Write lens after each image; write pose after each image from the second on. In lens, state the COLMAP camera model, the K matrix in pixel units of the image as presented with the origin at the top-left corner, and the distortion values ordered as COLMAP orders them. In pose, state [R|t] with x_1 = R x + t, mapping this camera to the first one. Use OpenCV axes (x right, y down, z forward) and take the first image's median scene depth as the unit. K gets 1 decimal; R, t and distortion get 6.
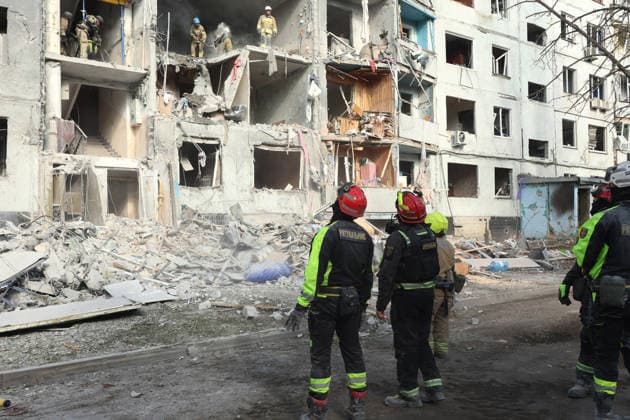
lens RADIAL K [[565.6, 0, 316.6], [0, 565.6, 215.1], [0, 0, 1]] dist [0.018189, -0.031511]
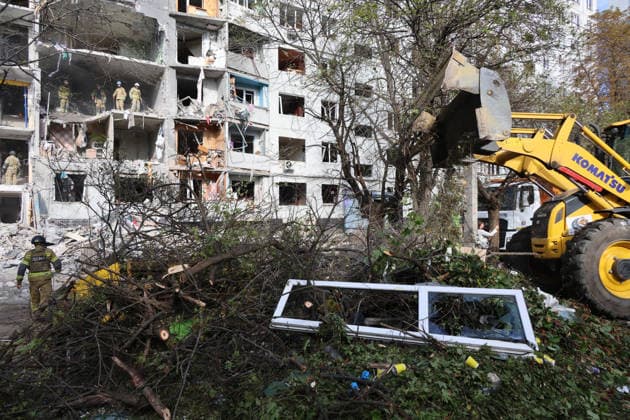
lens RADIAL K [[425.5, 0, 315.9], [0, 425.5, 210.2], [0, 0, 1]] dist [-0.000781, 0.002940]
pose [[0.998099, 0.007244, -0.061212, 0.502720], [-0.006556, 0.999913, 0.011437, -0.041738], [0.061289, -0.011014, 0.998059, -0.129339]]
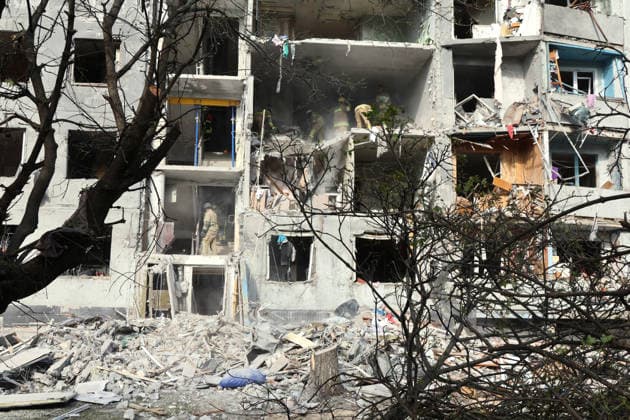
lens RADIAL K [[718.5, 0, 316.9], [0, 718.5, 211.2], [0, 0, 1]] dist [0.006775, 0.000000]
pose [[0.859615, -0.047107, -0.508767, 0.421391], [-0.008917, 0.994206, -0.107121, -0.035726], [0.510865, 0.096620, 0.854214, -0.030541]]
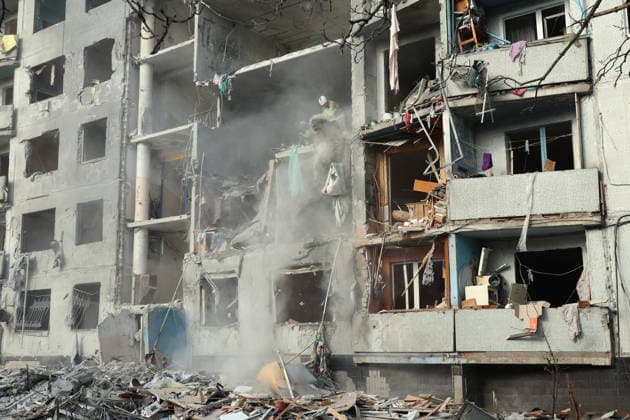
lens RADIAL K [[738.3, 0, 315.4], [0, 738.3, 216.2], [0, 0, 1]] dist [0.013691, 0.000000]
pose [[0.310748, -0.155711, -0.937651, 0.914861], [0.033826, 0.987677, -0.152808, -0.034949], [0.949890, 0.015768, 0.312185, 0.704809]]
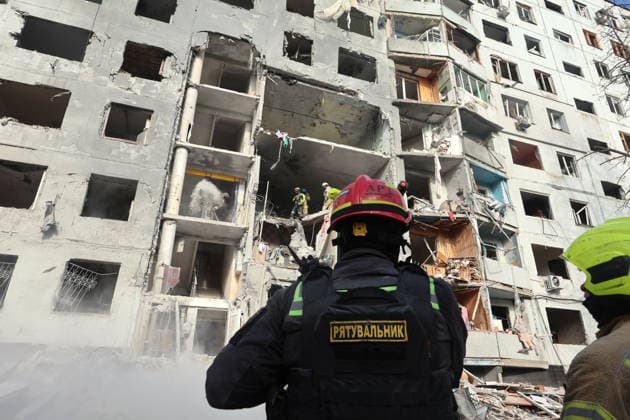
lens RADIAL K [[390.8, 0, 313.9], [0, 390.8, 213.9], [0, 0, 1]] dist [0.002157, -0.003622]
pose [[0.956747, -0.089918, -0.276677, 0.058957], [-0.018662, 0.930107, -0.366814, 0.018266], [0.290323, 0.356111, 0.888199, 0.266013]]
